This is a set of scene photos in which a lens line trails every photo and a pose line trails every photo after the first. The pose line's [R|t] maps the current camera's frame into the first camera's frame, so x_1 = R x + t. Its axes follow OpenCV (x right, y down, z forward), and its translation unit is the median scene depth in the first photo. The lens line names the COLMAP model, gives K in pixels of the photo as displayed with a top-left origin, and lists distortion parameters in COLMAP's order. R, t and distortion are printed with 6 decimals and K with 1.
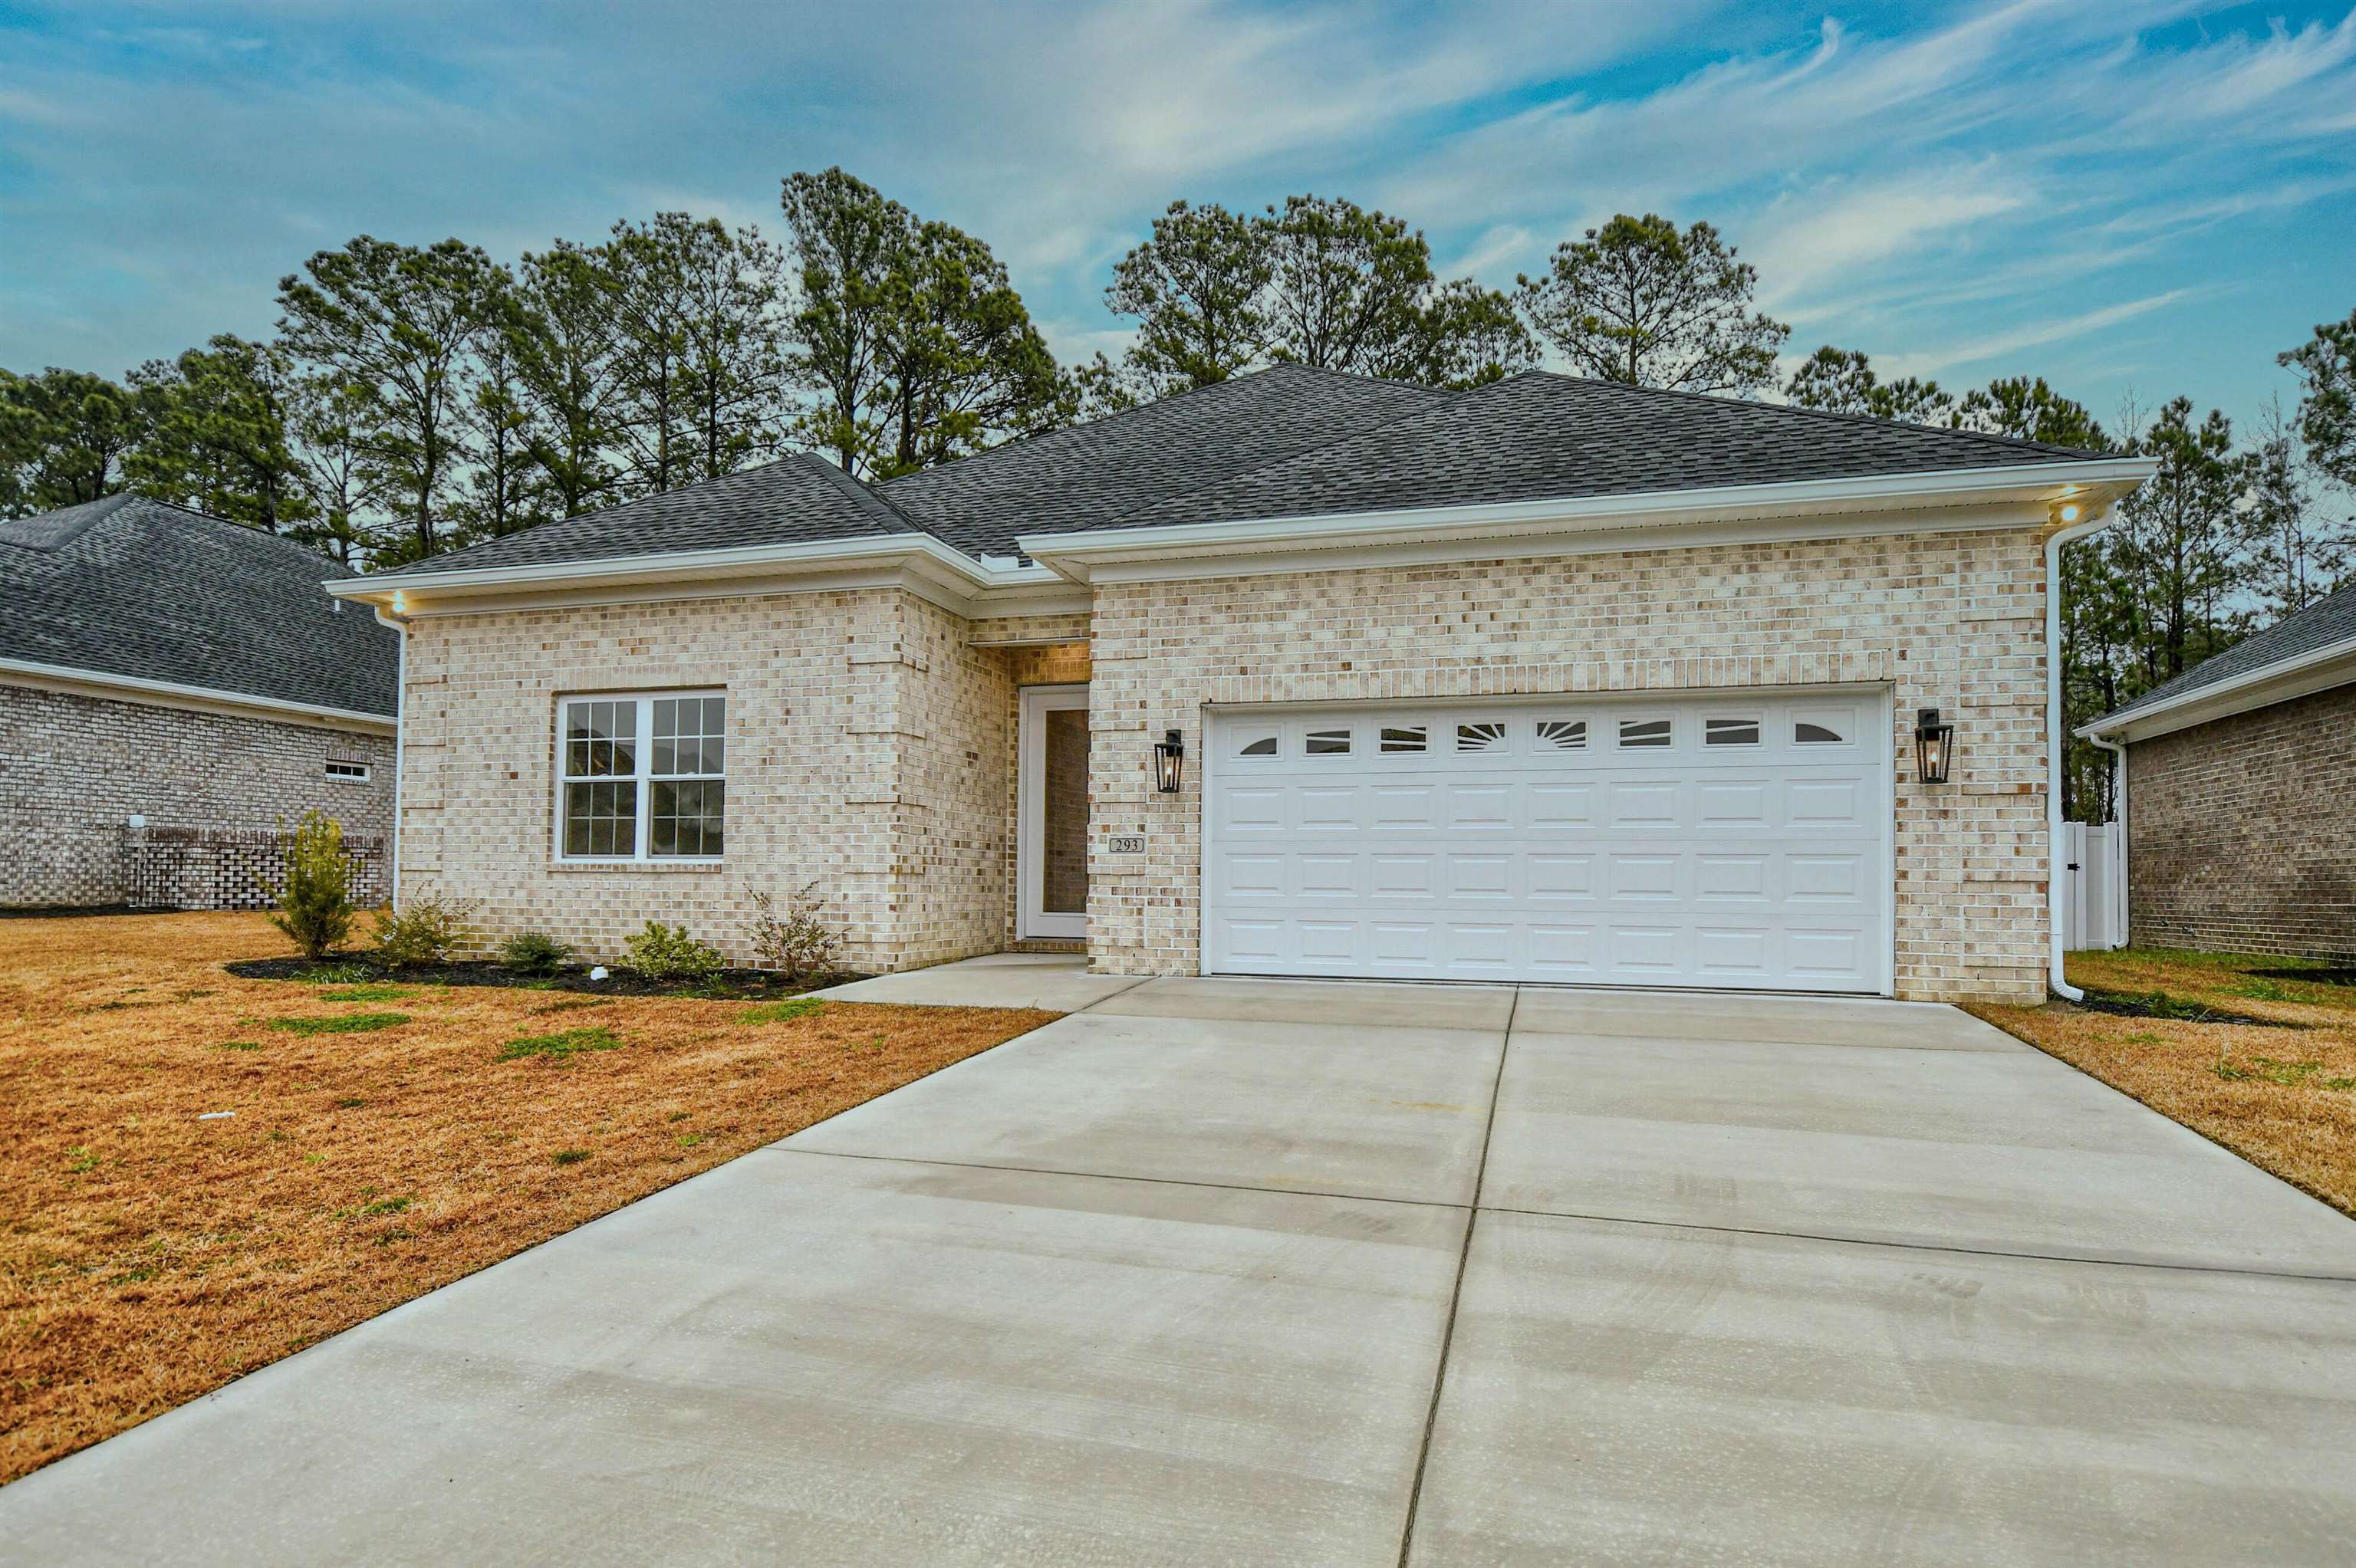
lens RADIAL K [[1211.9, 0, 1176.3], [0, 1211.9, 793.6], [0, 0, 1]] dist [0.005480, 0.000431]
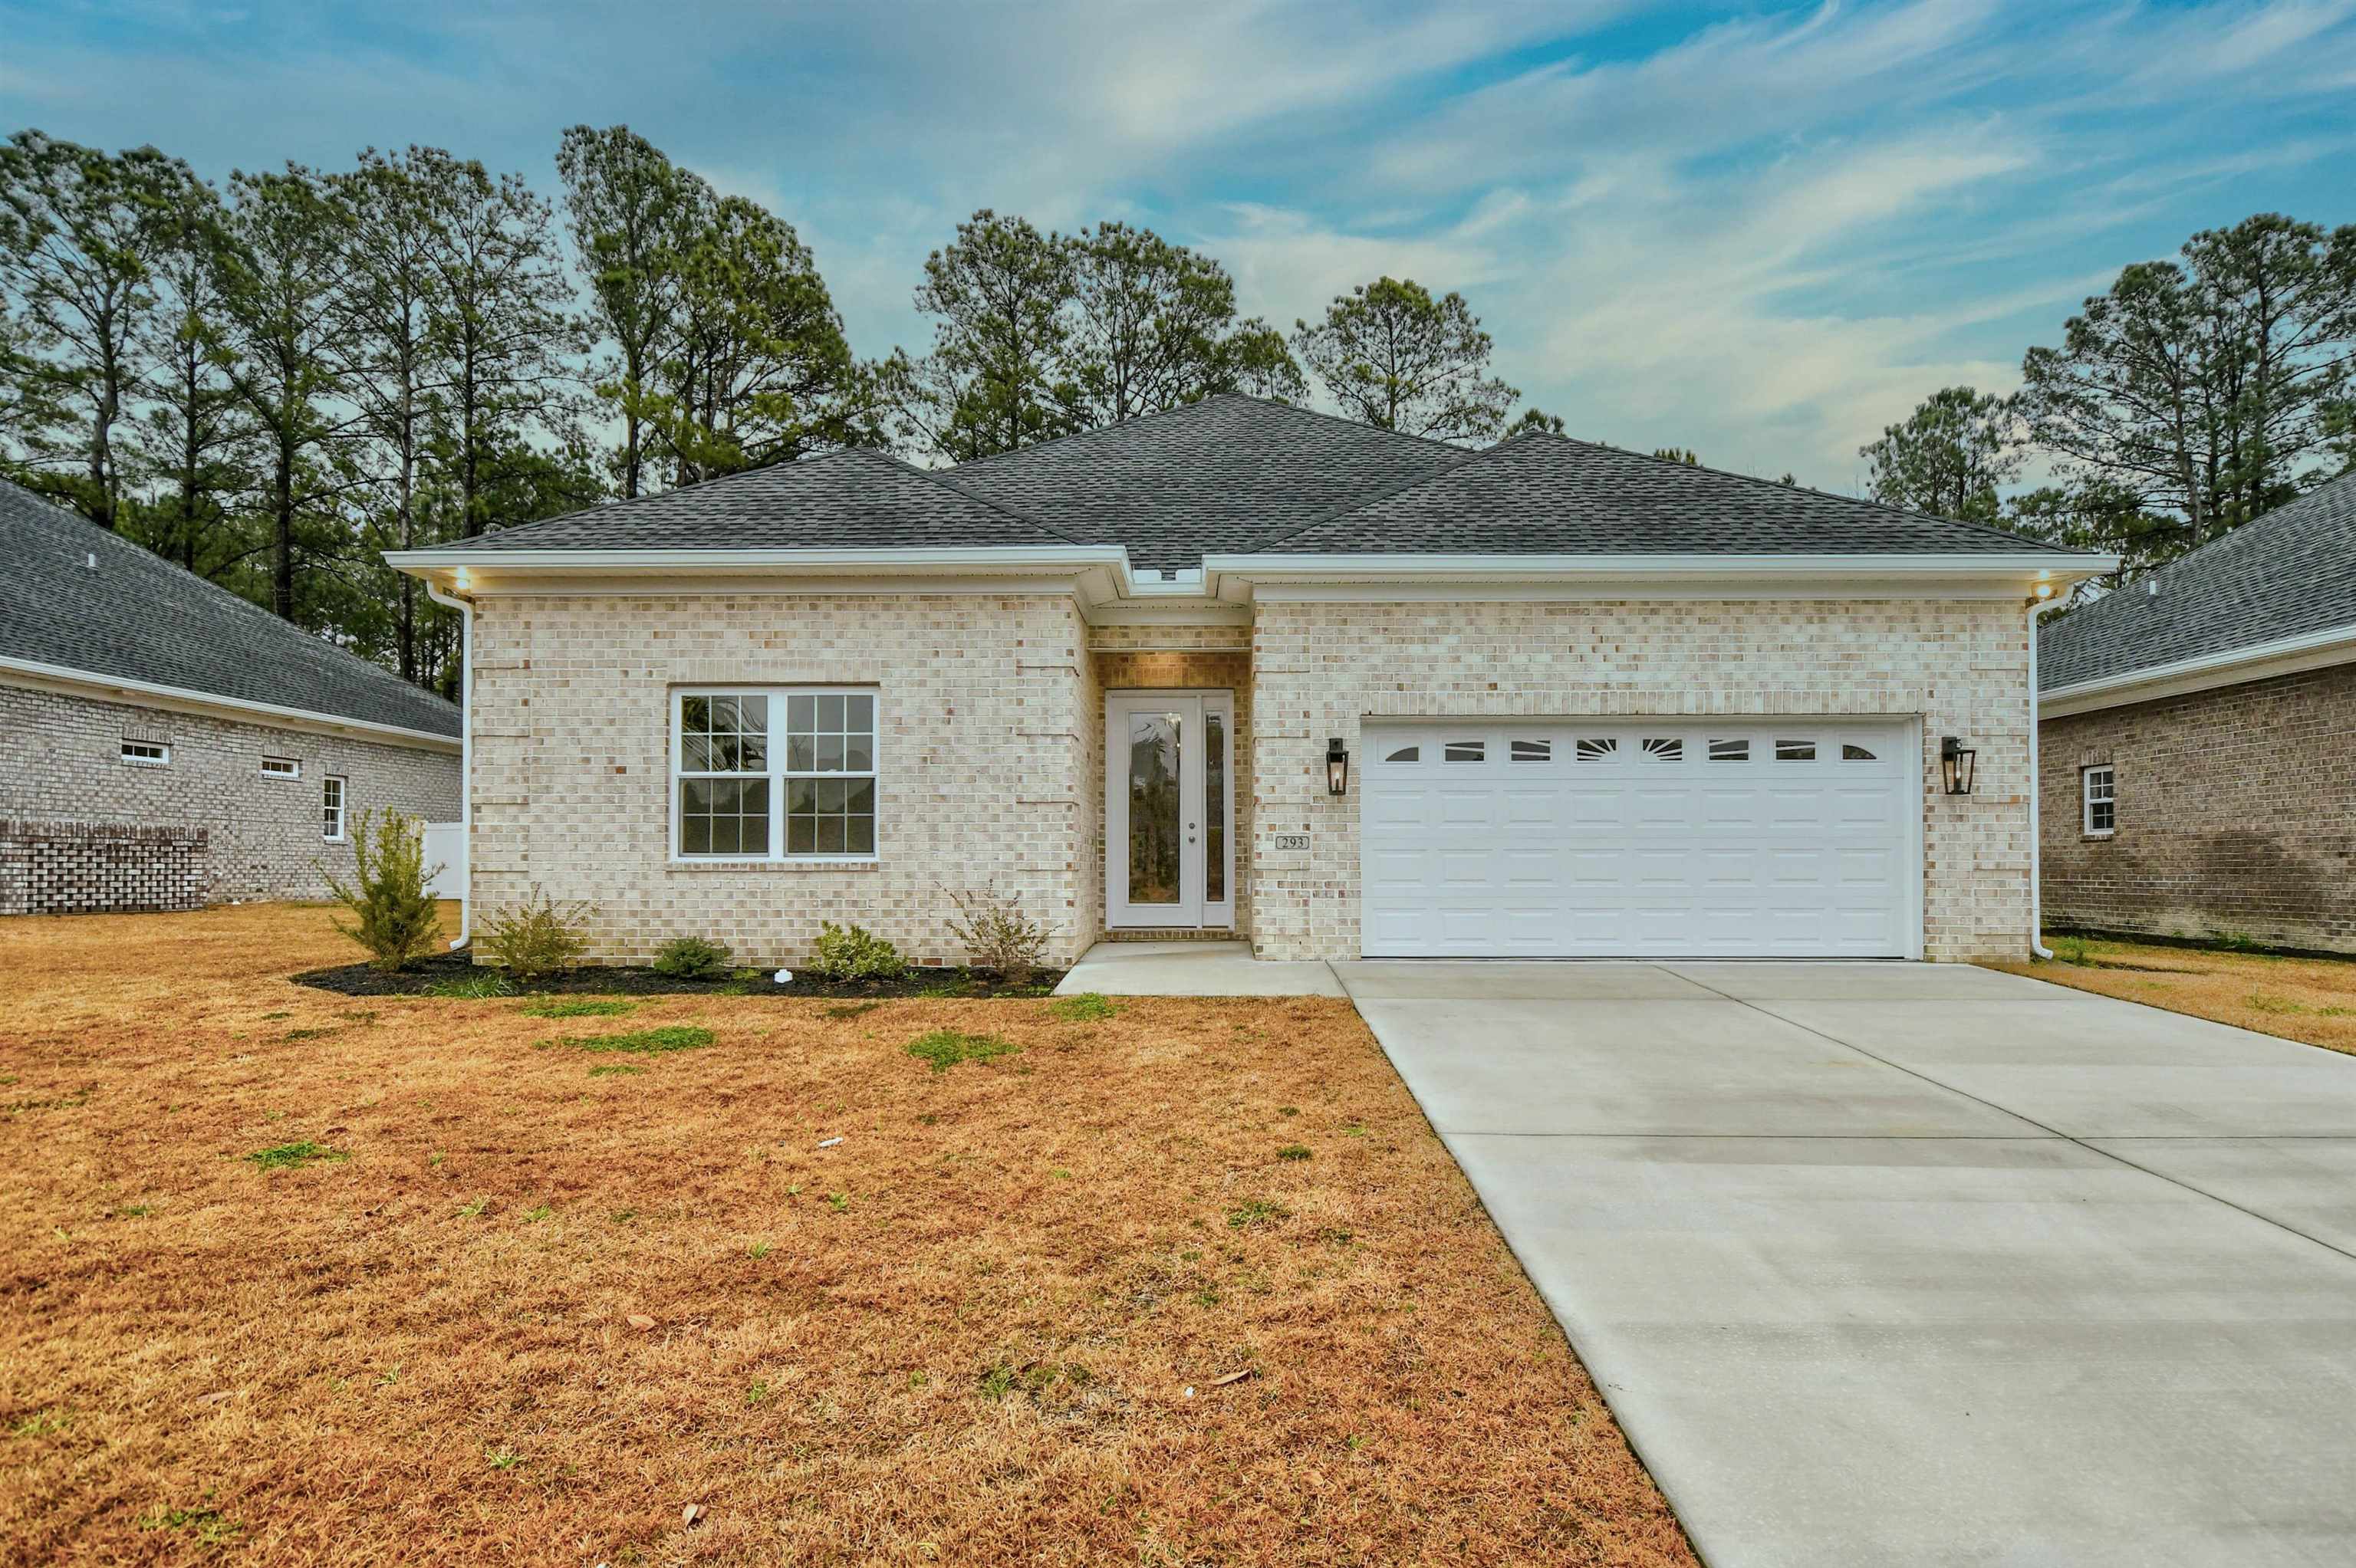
lens RADIAL K [[1141.2, 0, 1181.1], [0, 1141.2, 797.5], [0, 0, 1]] dist [0.004073, -0.010403]
pose [[0.965852, 0.005453, 0.259038, -0.350674], [-0.009673, 0.999840, 0.015022, -0.011051], [-0.258915, -0.017015, 0.965750, 0.027276]]
